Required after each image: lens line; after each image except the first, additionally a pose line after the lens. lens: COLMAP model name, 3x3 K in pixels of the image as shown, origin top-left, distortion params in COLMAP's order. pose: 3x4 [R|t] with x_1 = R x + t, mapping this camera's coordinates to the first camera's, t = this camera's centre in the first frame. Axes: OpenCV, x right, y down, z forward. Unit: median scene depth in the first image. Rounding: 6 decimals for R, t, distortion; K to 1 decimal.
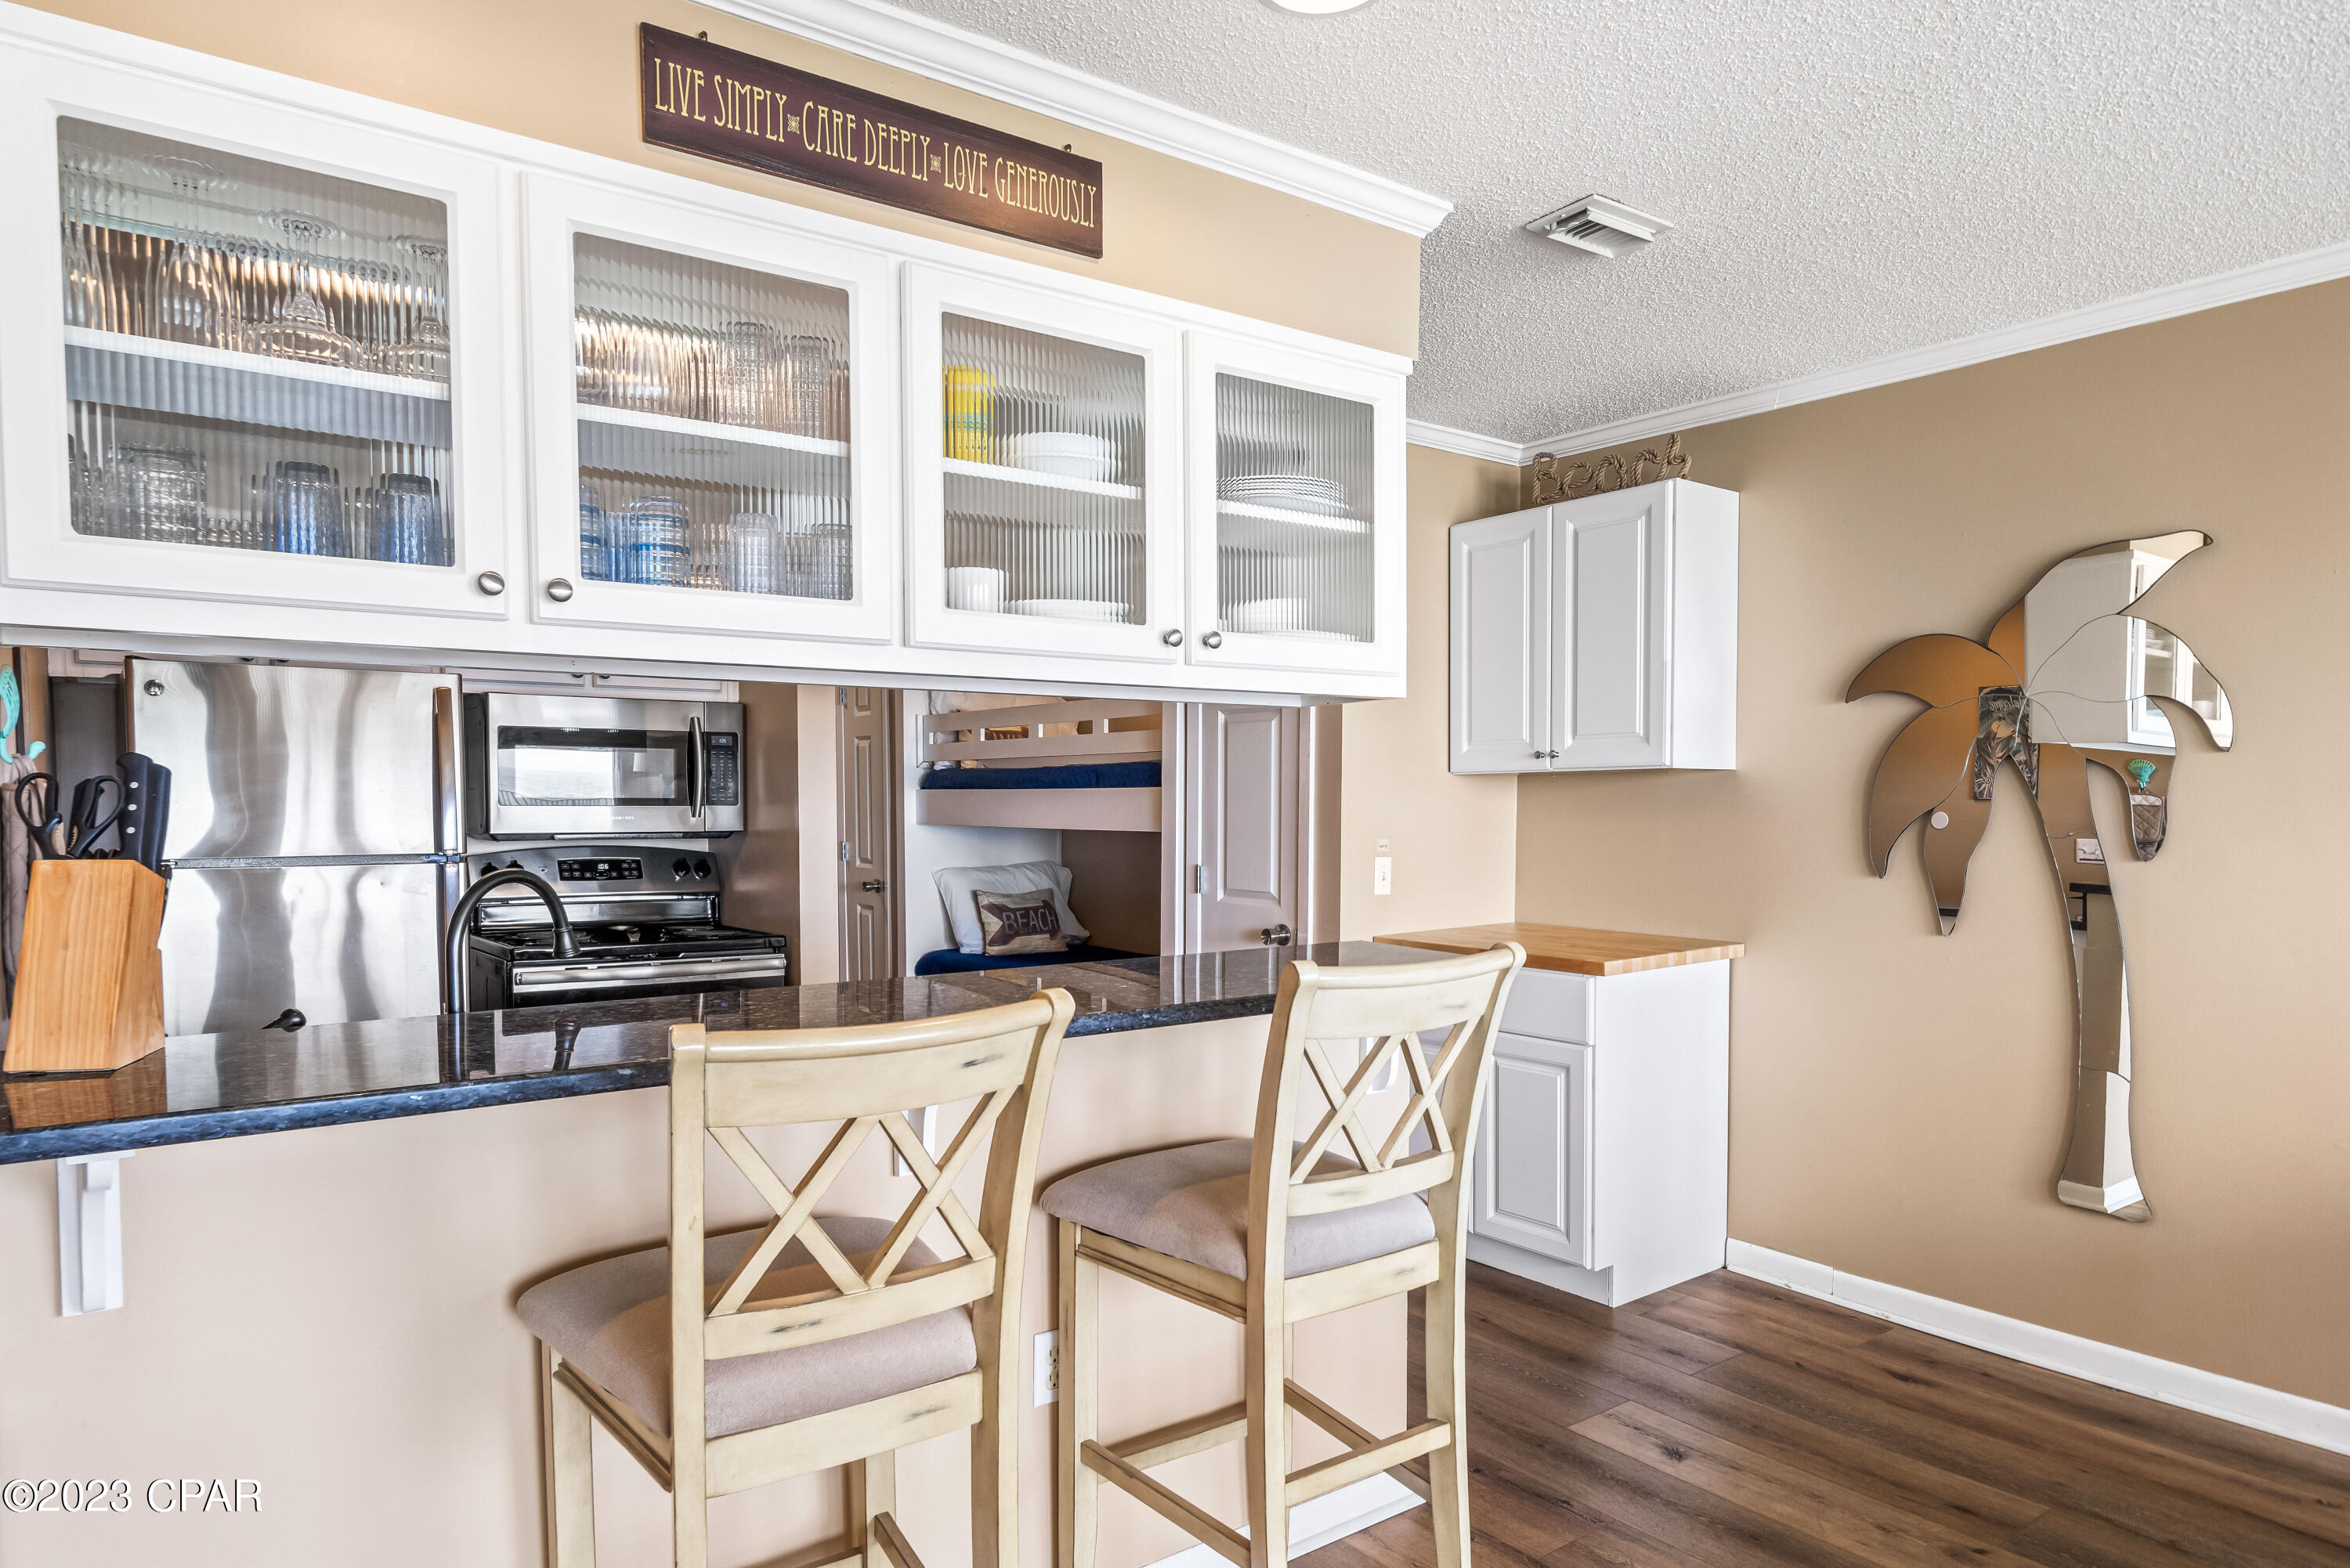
lens RADIAL K [[1399.4, 0, 1134.1], [0, 1399.4, 869.5], [0, 0, 1]] dist [0.002878, 0.000510]
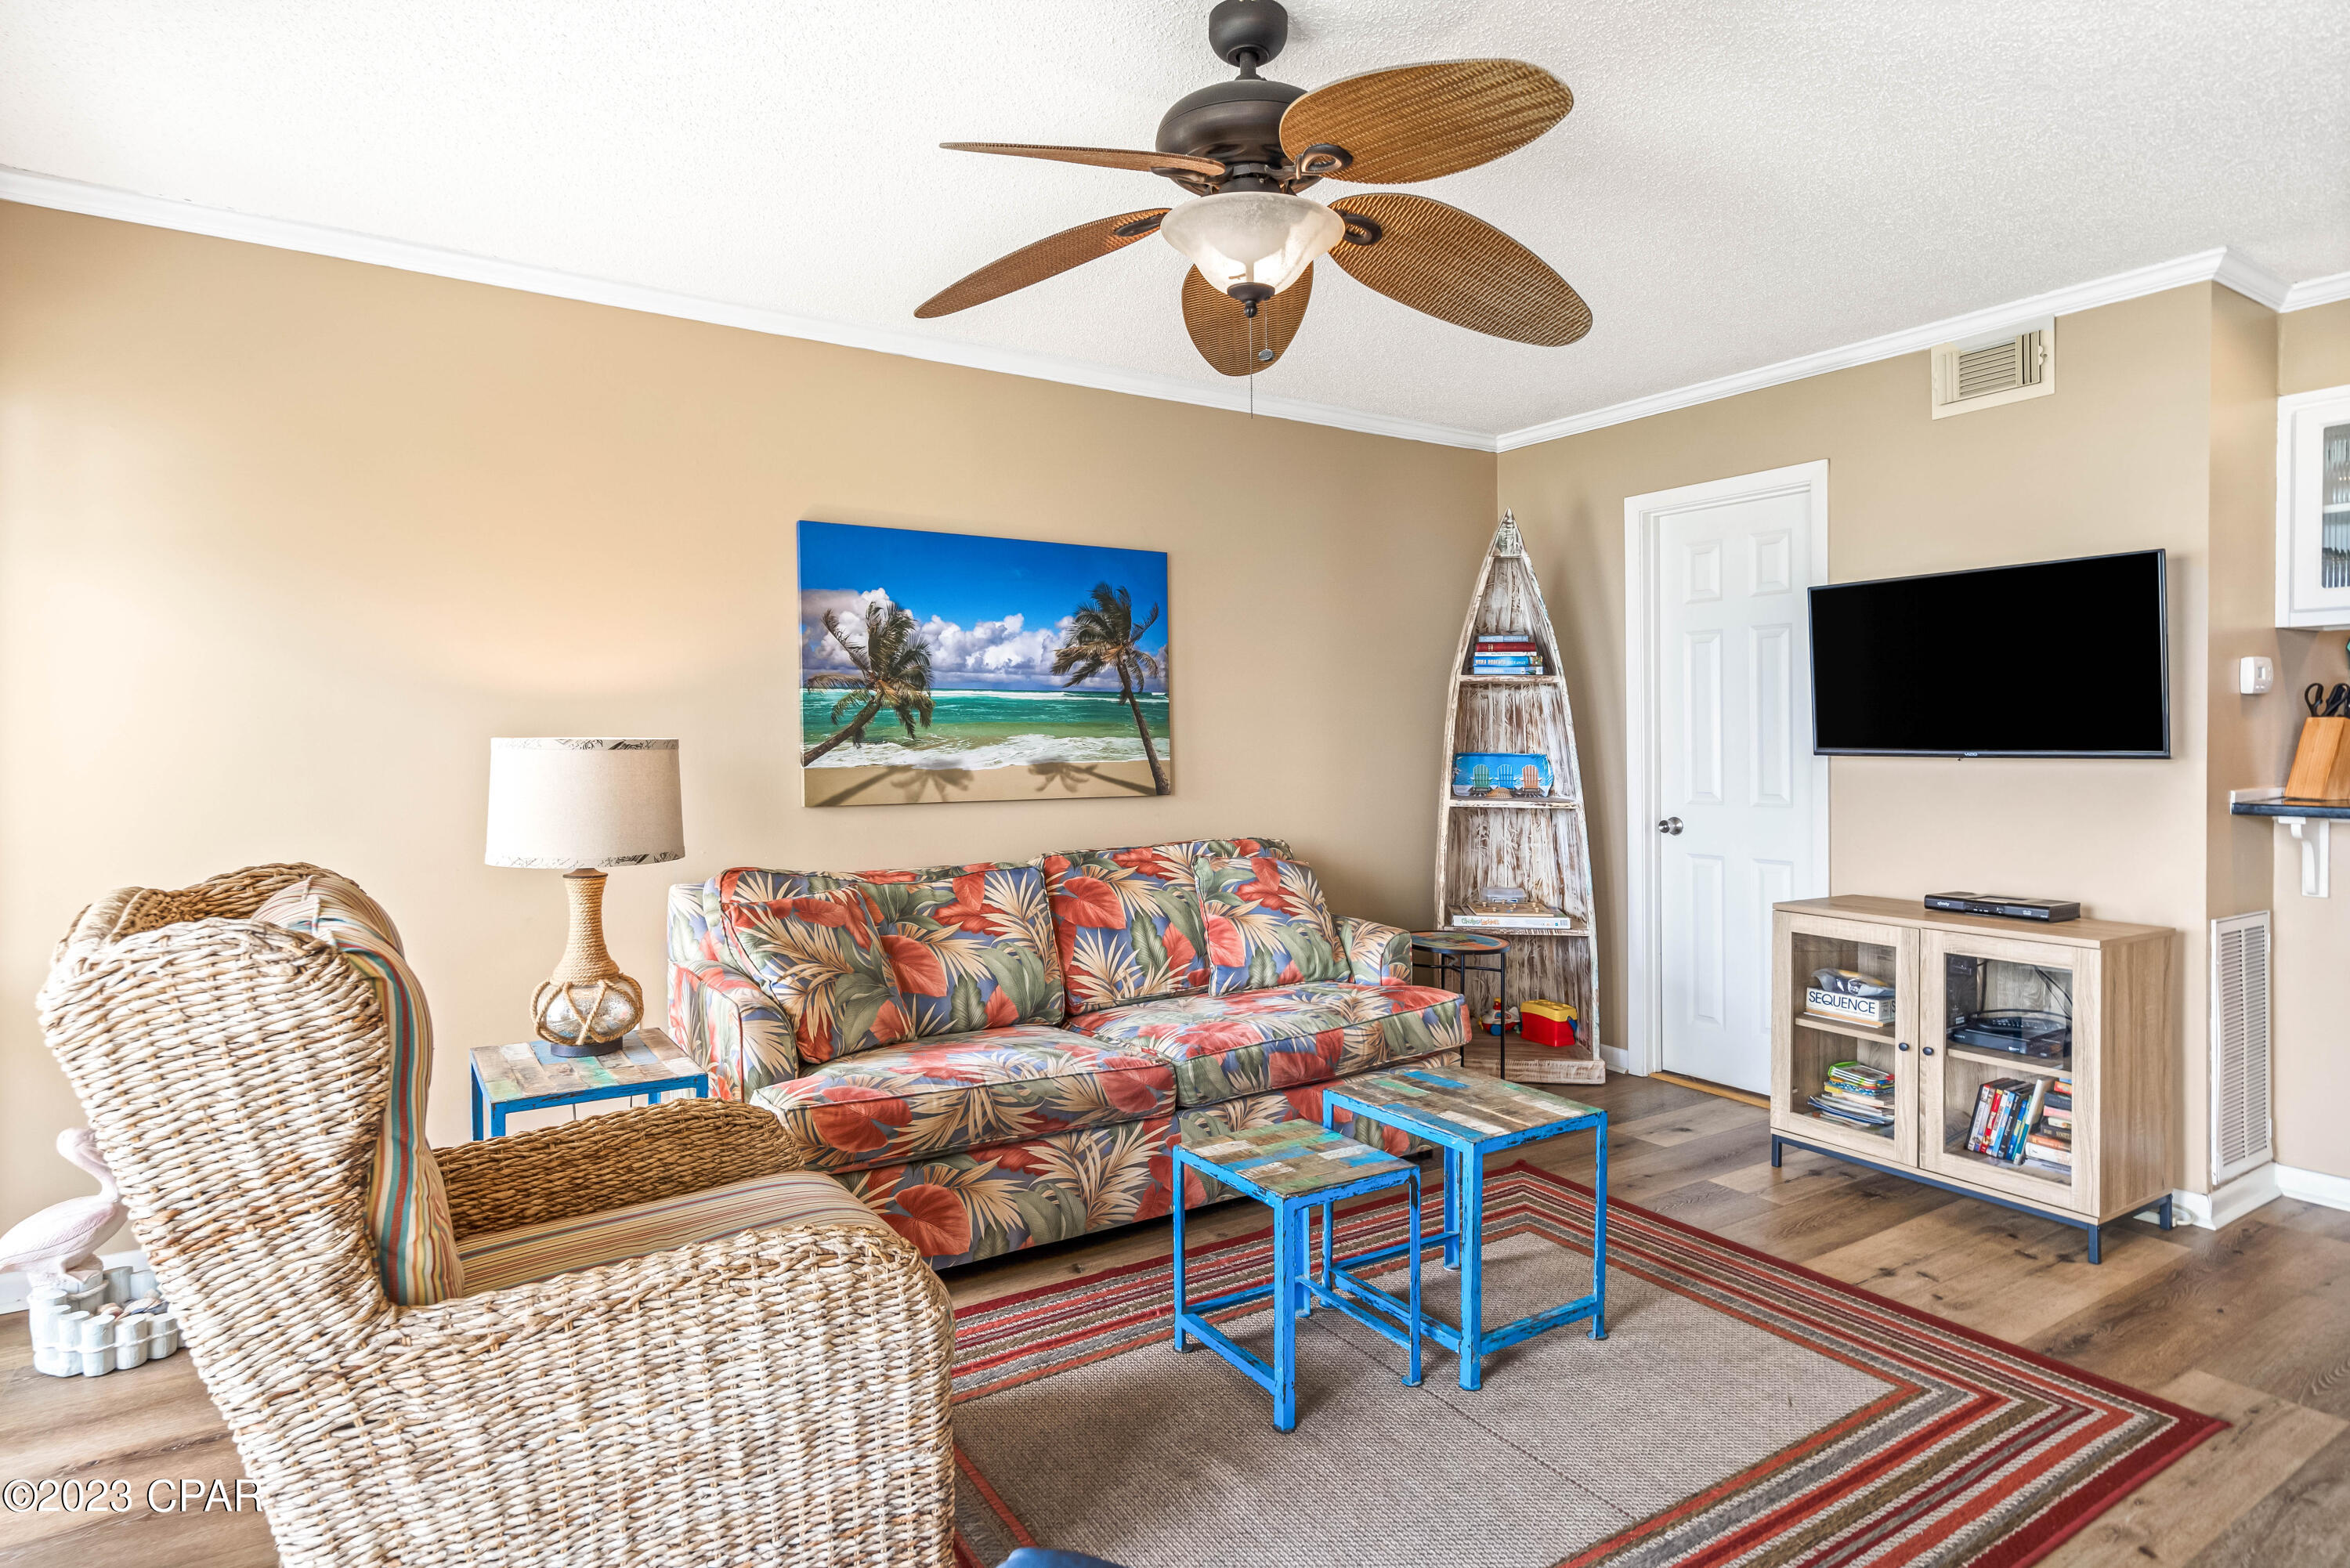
lens RADIAL K [[1253.8, 0, 1157.7], [0, 1253.8, 760.2], [0, 0, 1]] dist [-0.002816, -0.000065]
pose [[-0.056845, 0.018470, -0.998212, 0.943099], [-0.048731, 0.998586, 0.021252, 0.074694], [0.997193, 0.049852, -0.055864, -0.555792]]
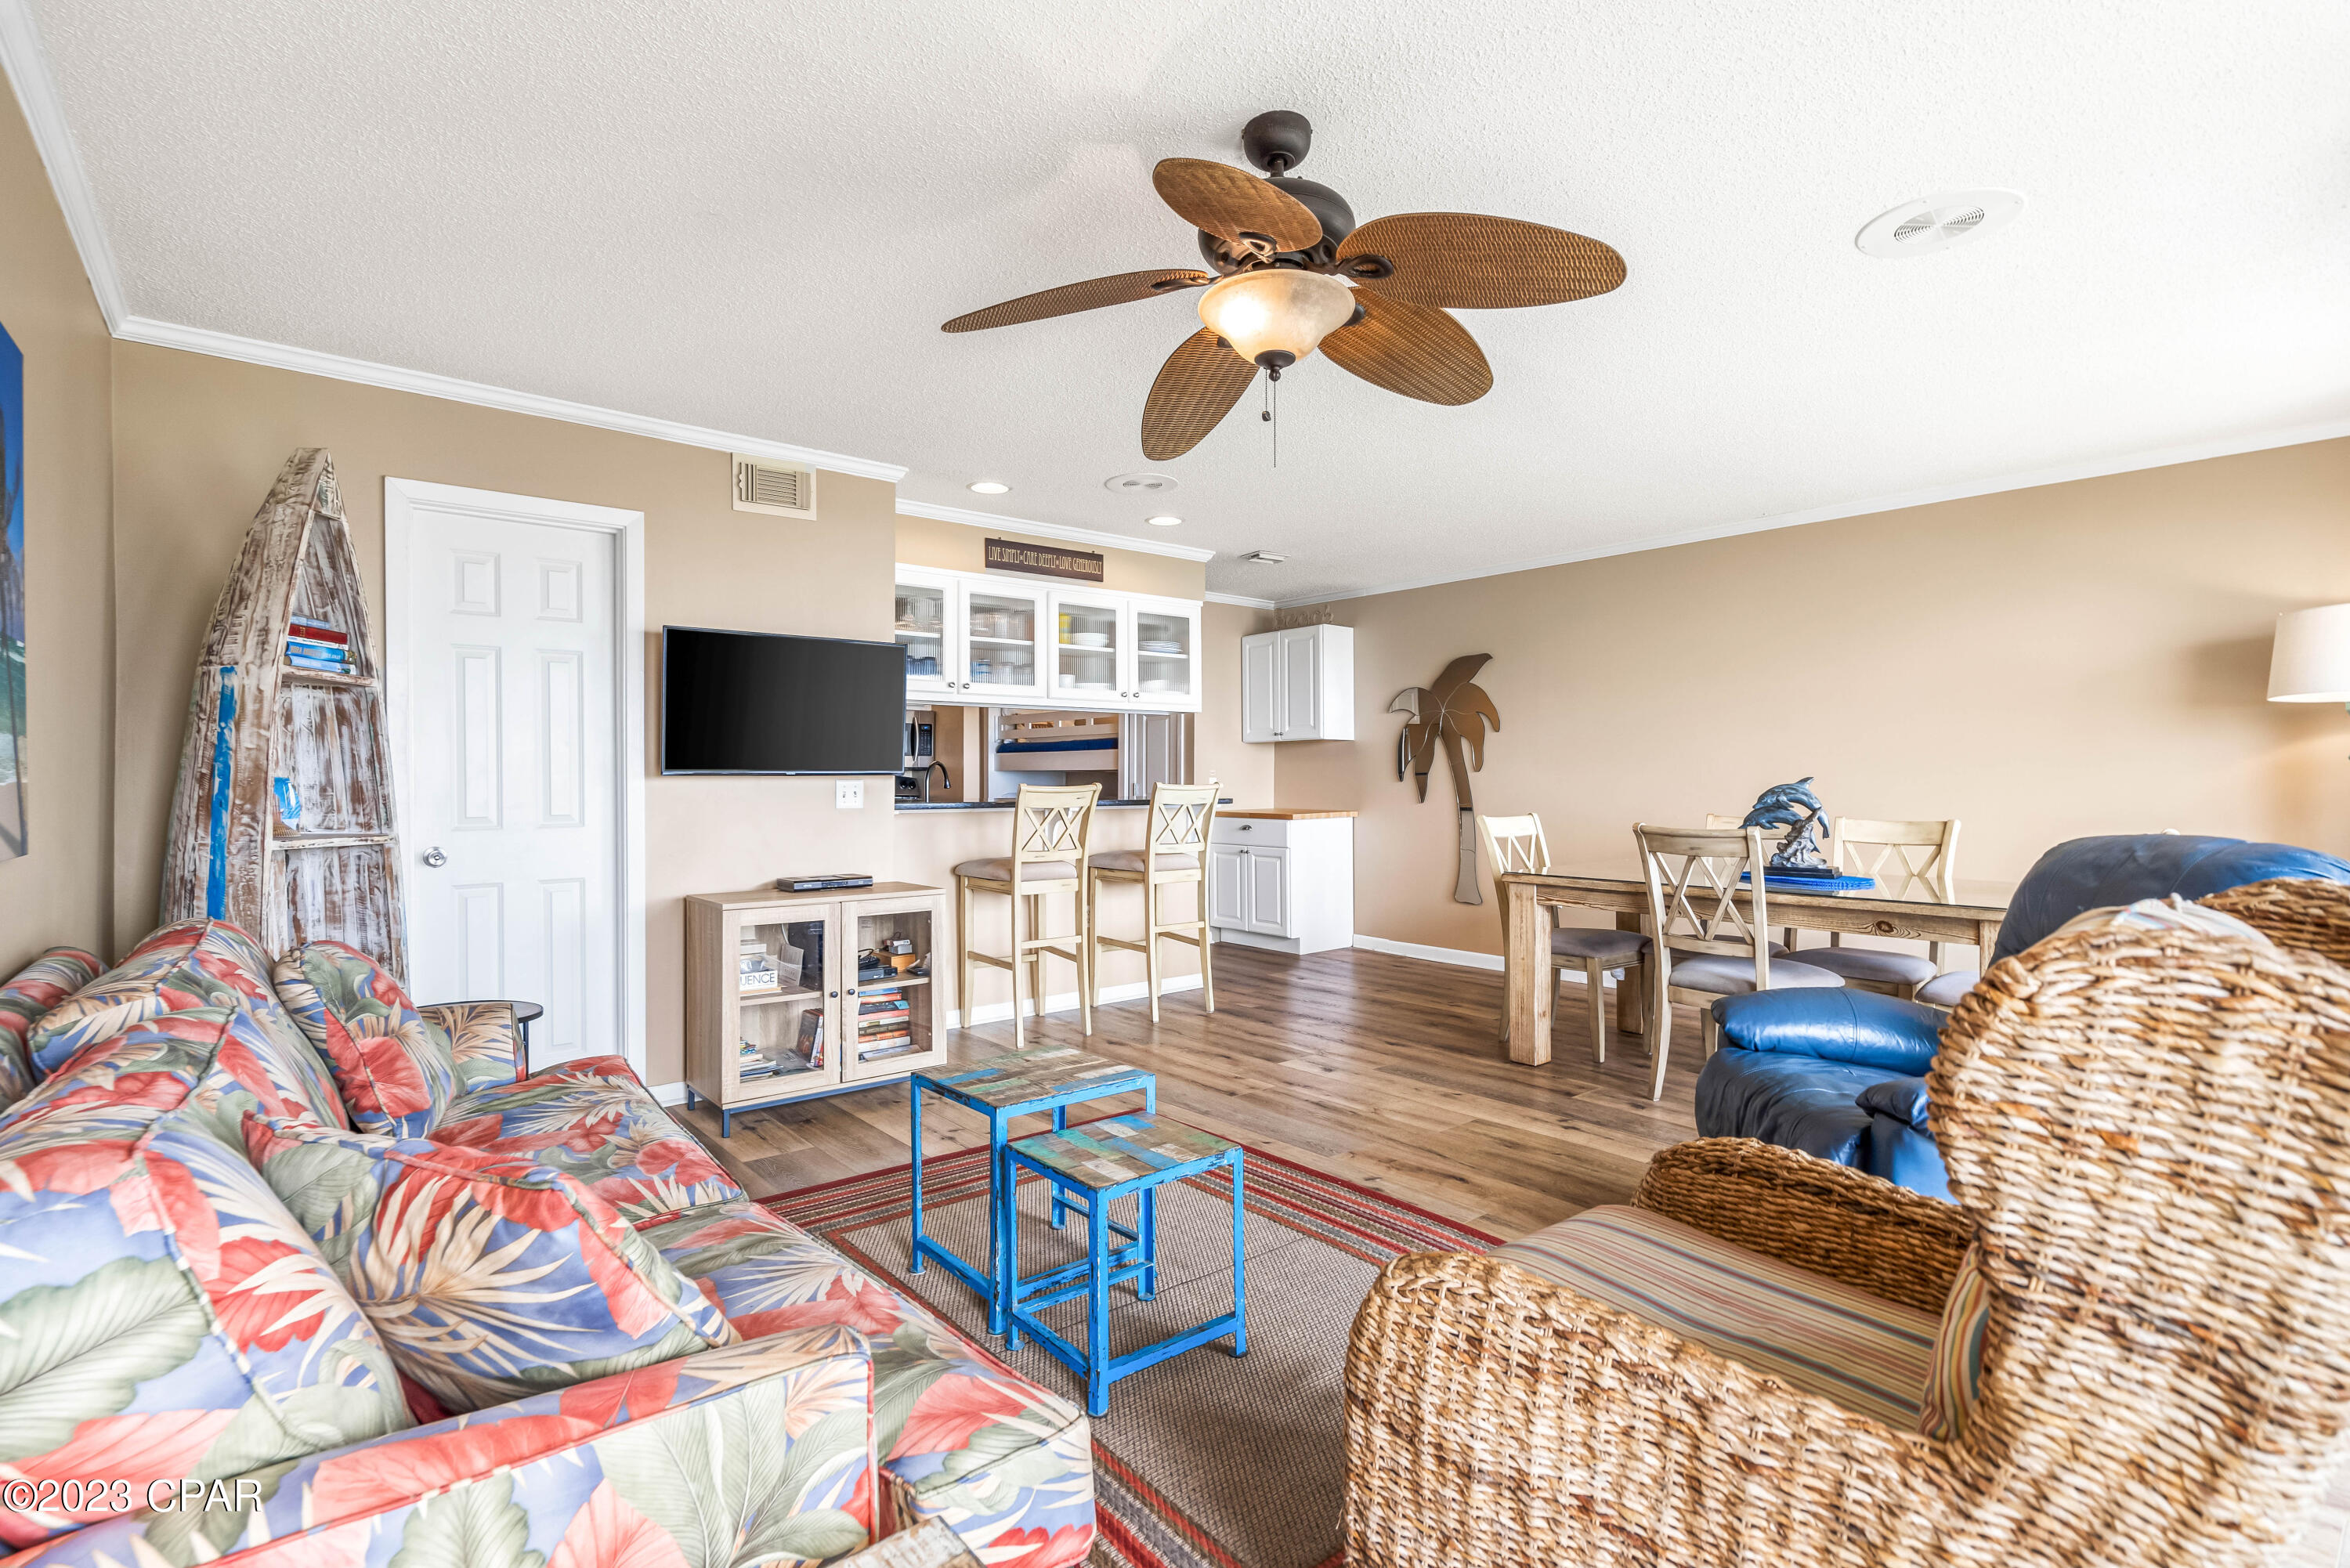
lens RADIAL K [[1097.5, 0, 1151.5], [0, 1097.5, 788.0], [0, 0, 1]] dist [-0.001085, 0.000360]
pose [[0.998310, -0.001267, 0.058096, -0.051701], [0.003782, 0.999059, -0.043214, 0.146295], [-0.057986, 0.043361, 0.997375, -1.381089]]
